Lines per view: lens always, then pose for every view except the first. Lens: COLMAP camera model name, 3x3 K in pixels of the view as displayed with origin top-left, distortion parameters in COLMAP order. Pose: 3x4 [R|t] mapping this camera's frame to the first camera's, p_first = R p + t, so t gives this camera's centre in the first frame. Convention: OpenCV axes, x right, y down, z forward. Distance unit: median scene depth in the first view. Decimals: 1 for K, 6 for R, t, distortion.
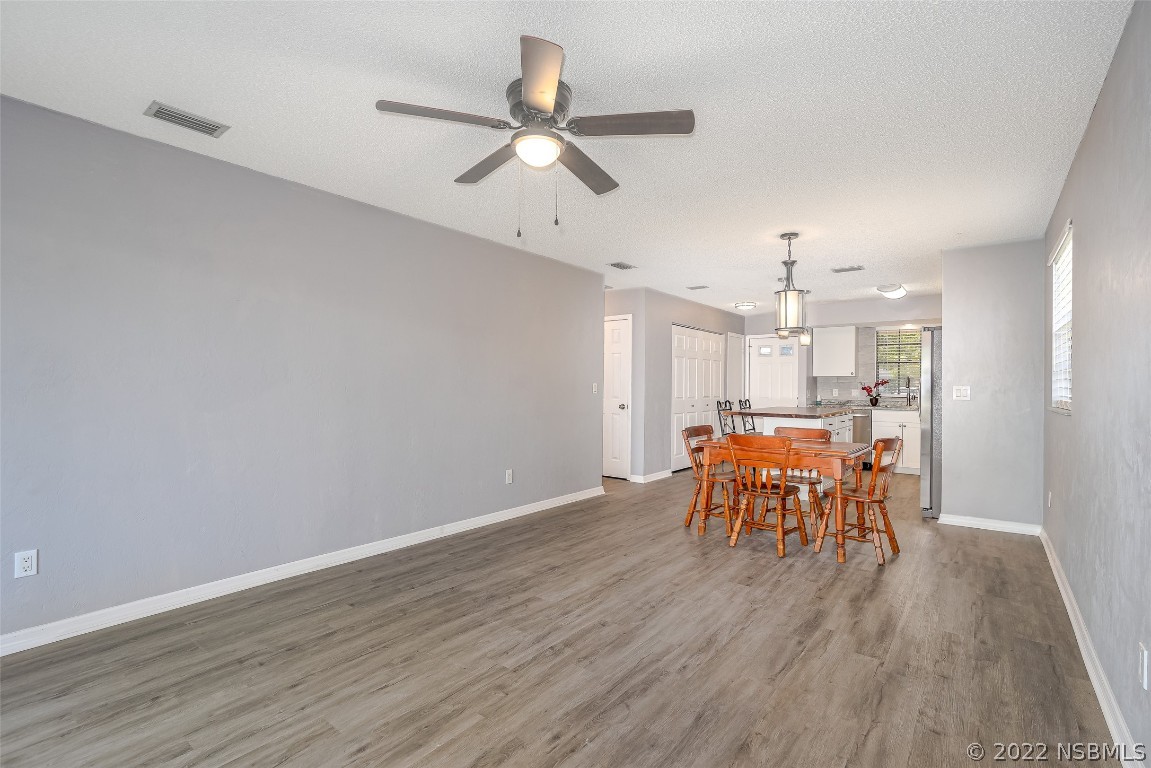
lens RADIAL K [[525.3, 0, 563.9], [0, 525.3, 386.1], [0, 0, 1]] dist [-0.008858, 0.002423]
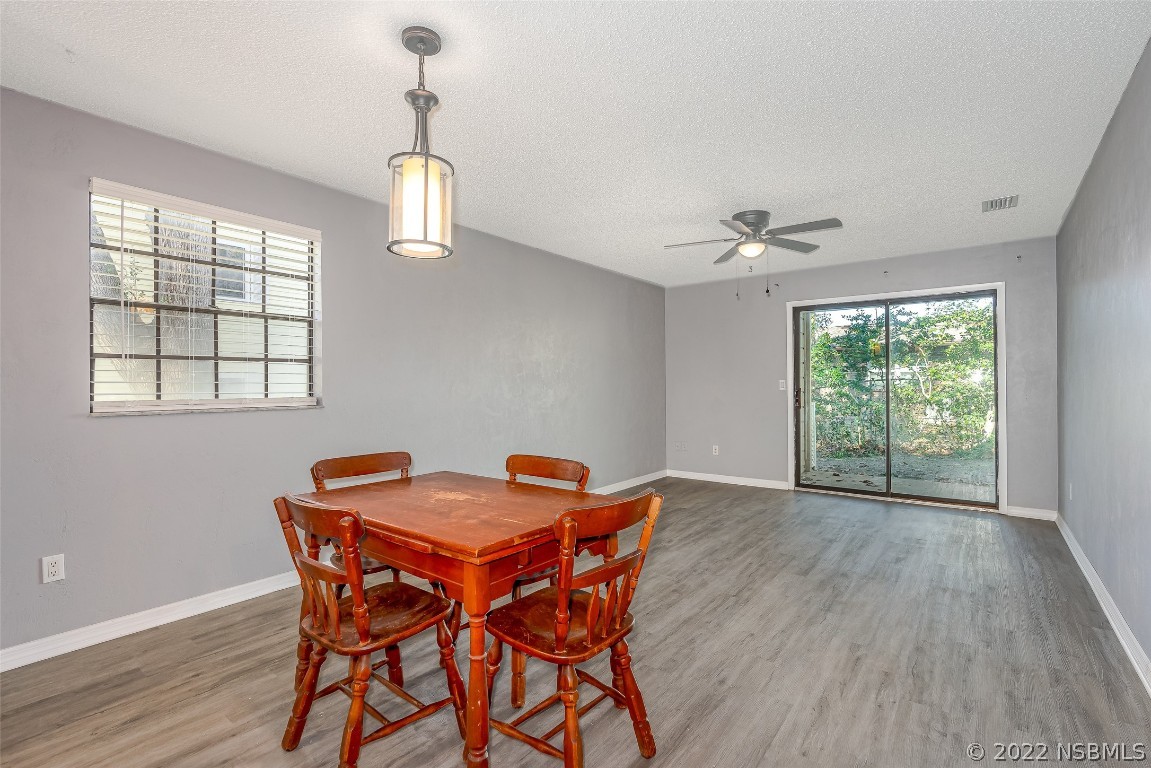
lens RADIAL K [[525.3, 0, 574.1], [0, 525.3, 383.3], [0, 0, 1]] dist [-0.008858, 0.002423]
pose [[-0.999598, 0.000450, -0.028350, 0.461904], [0.000585, 0.999988, -0.004767, 0.007992], [0.028347, -0.004782, -0.999587, 2.120475]]
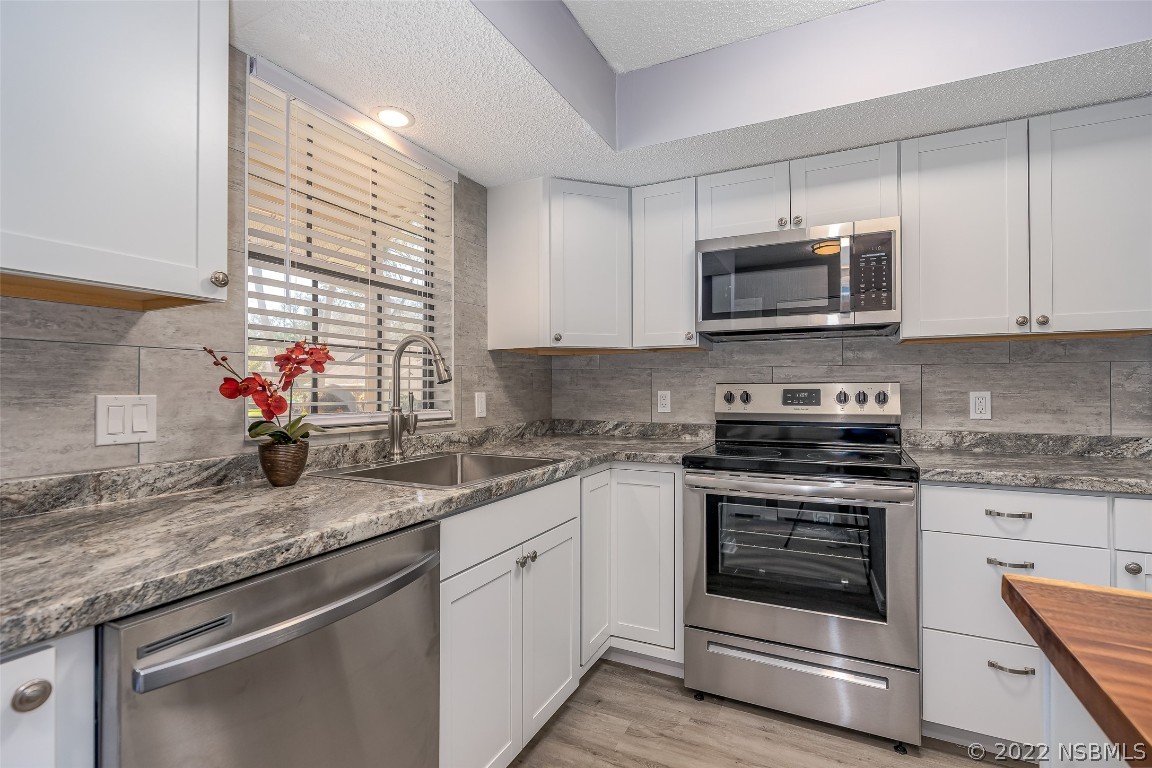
lens RADIAL K [[525.8, 0, 577.1], [0, 525.8, 381.2], [0, 0, 1]] dist [-0.008858, 0.002423]
pose [[-0.214342, 0.010338, 0.976704, 1.050867], [0.002665, 0.999946, -0.009999, 0.011133], [-0.976755, 0.000459, -0.214358, 2.508807]]
